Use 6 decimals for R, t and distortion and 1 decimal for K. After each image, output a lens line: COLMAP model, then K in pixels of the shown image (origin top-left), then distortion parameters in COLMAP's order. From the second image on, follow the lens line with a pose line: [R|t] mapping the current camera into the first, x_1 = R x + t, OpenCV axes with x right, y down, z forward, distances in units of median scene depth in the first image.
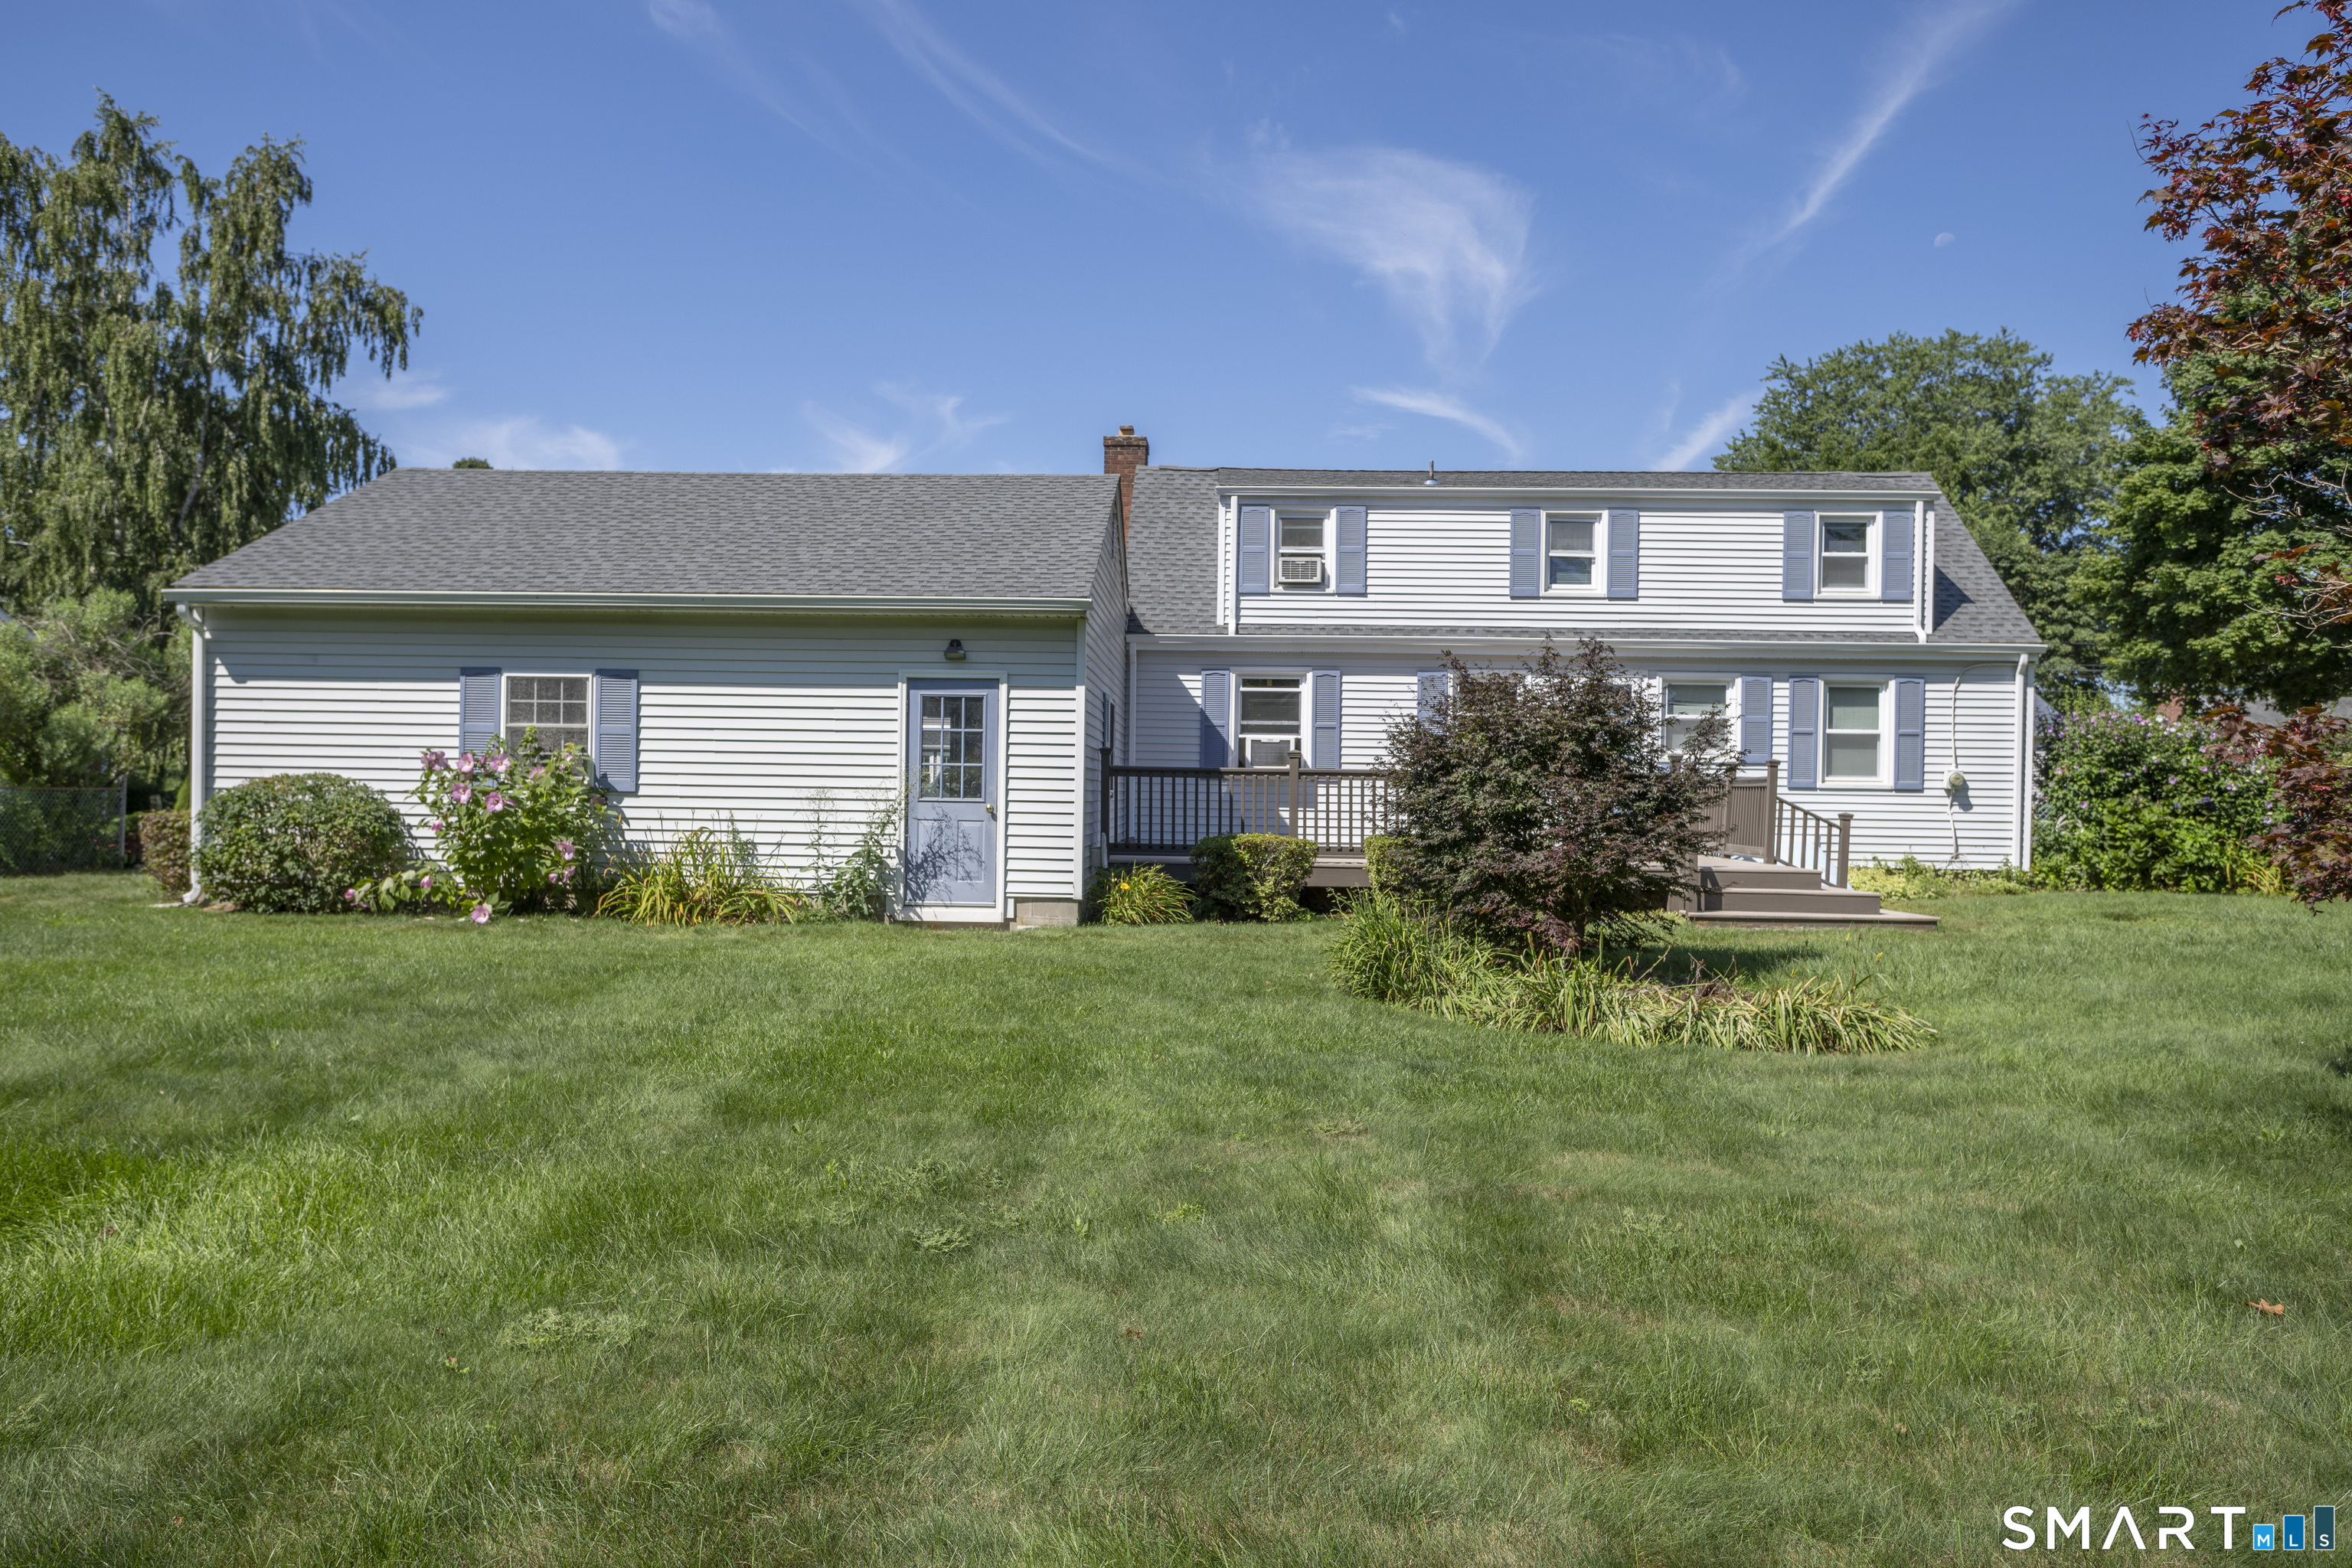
lens RADIAL K [[1912.0, 0, 1175.8], [0, 1912.0, 786.3], [0, 0, 1]] dist [-0.012150, -0.001552]
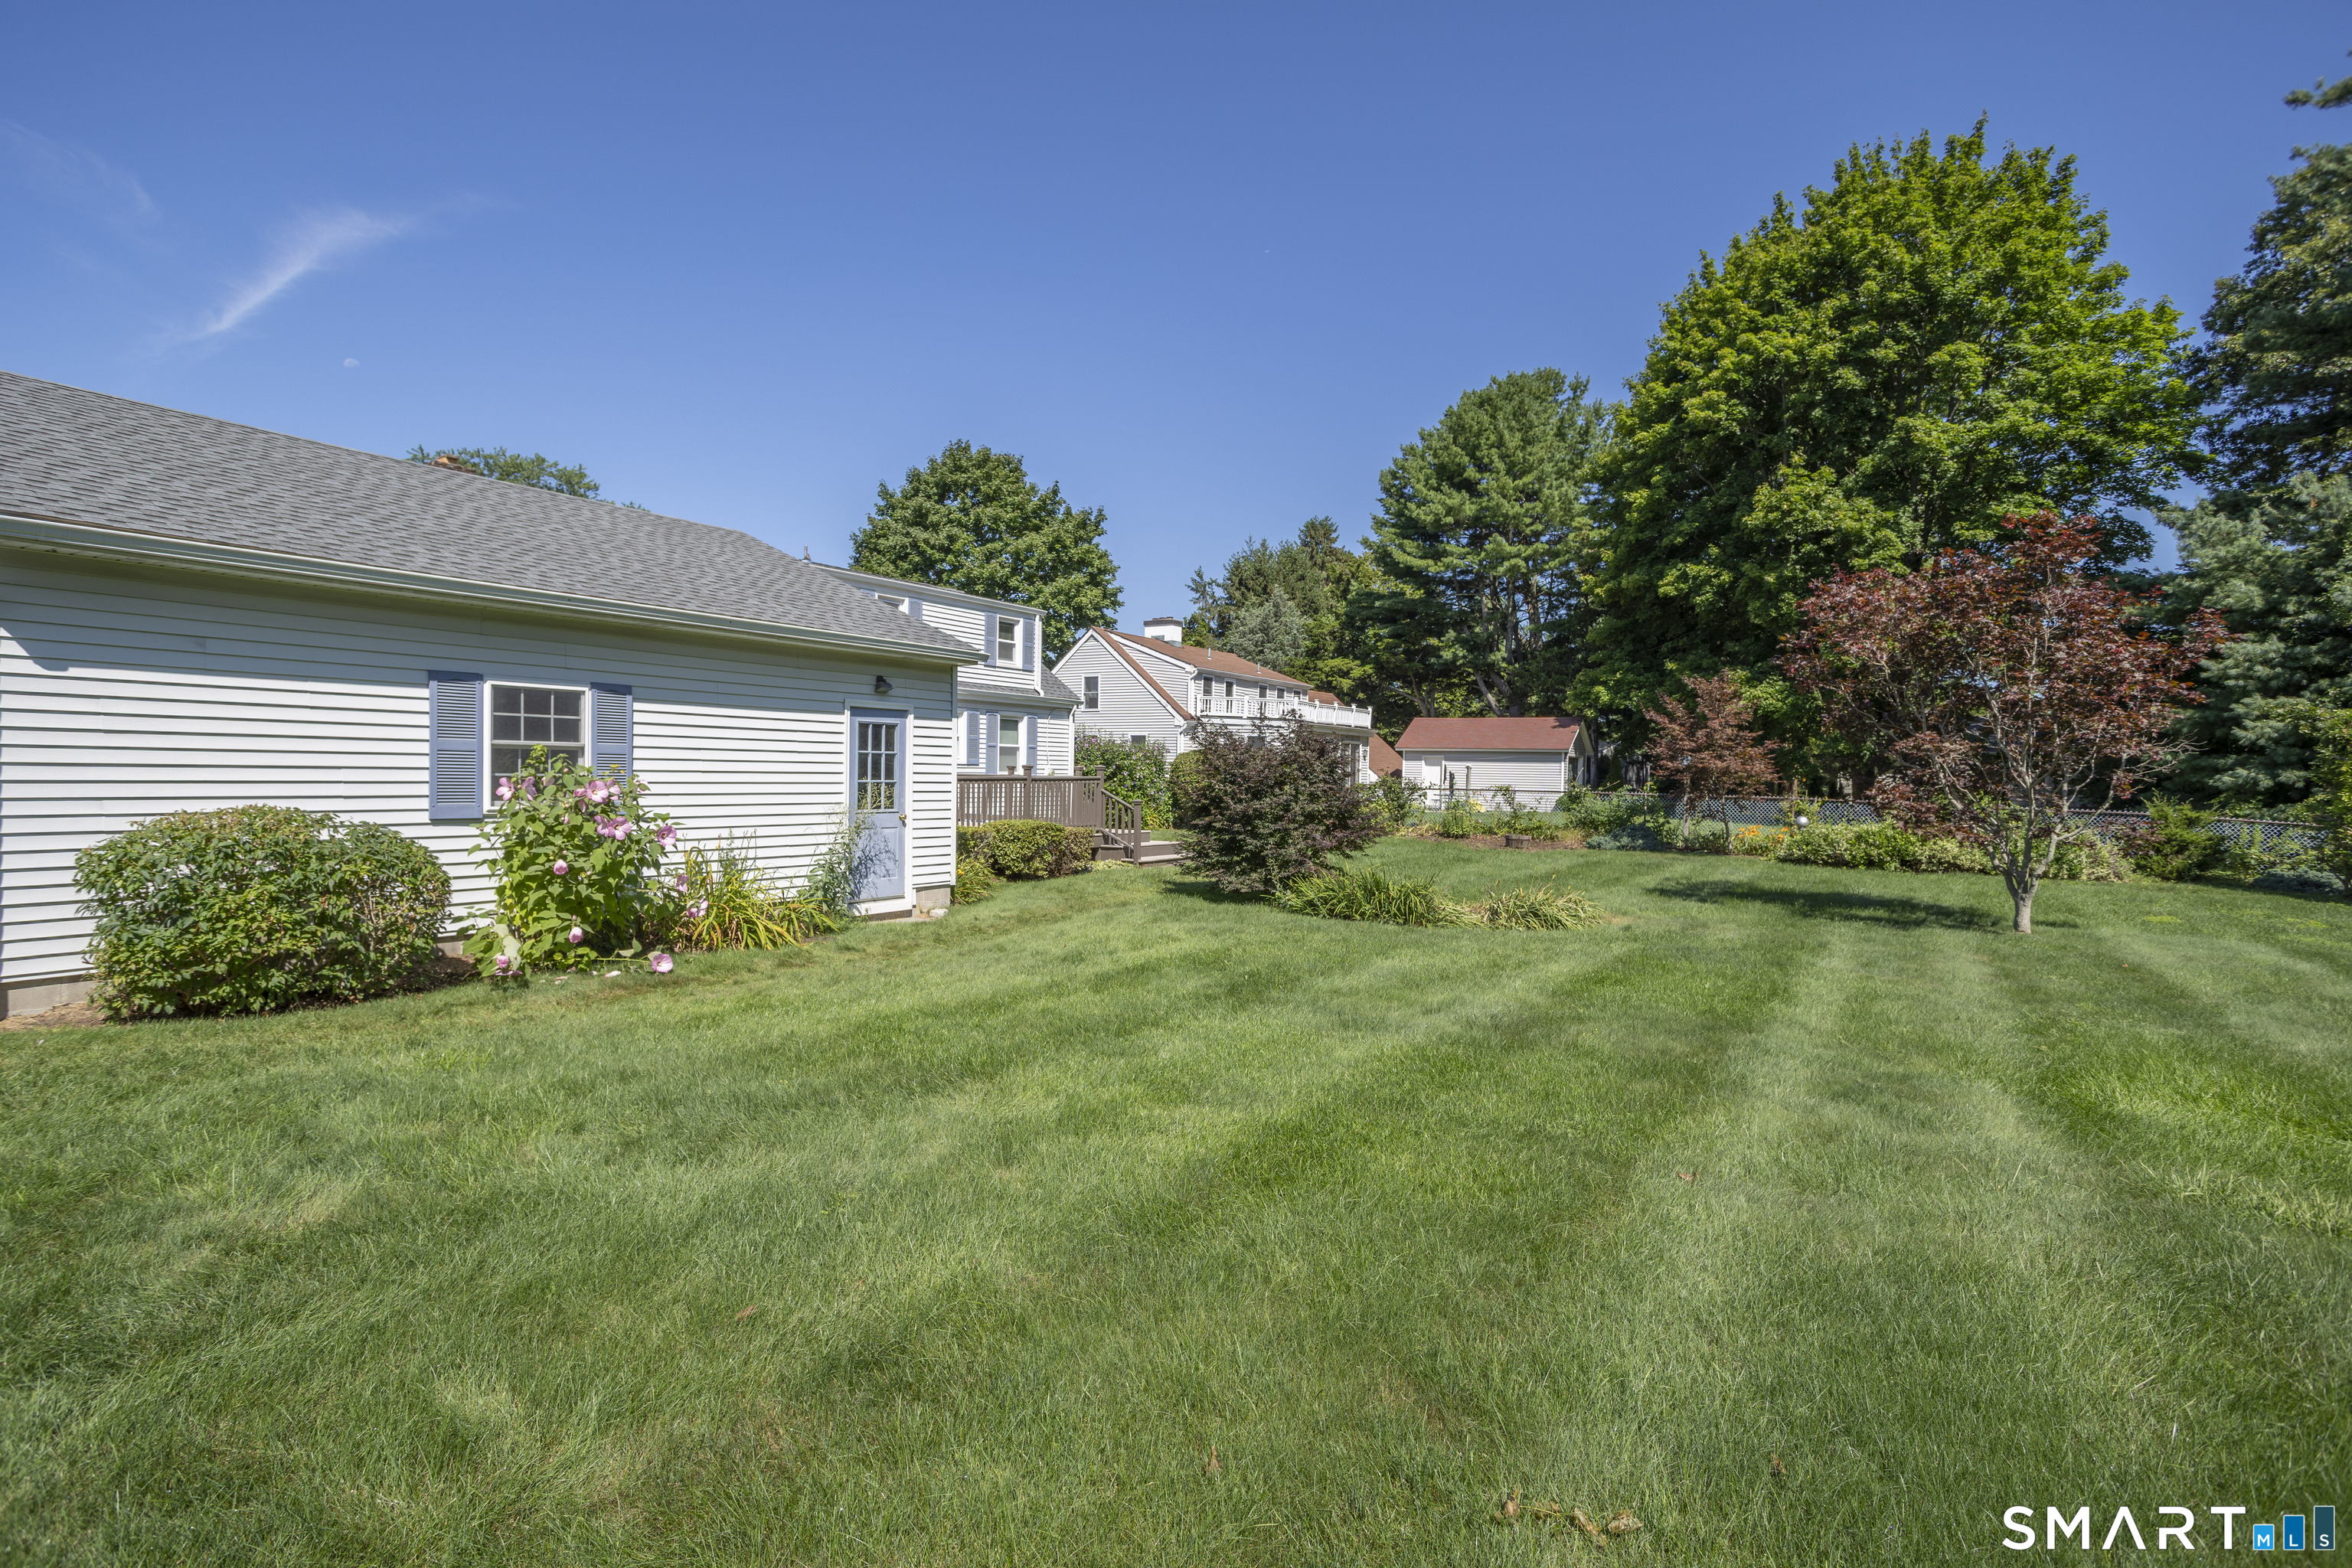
lens RADIAL K [[1139.6, 0, 1163.4], [0, 1139.6, 795.5], [0, 0, 1]] dist [-0.066623, 0.037375]
pose [[0.521928, -0.024034, 0.852651, -0.624001], [-0.012028, 0.999296, 0.035530, -0.029511], [-0.852905, -0.028800, 0.521271, 0.480320]]
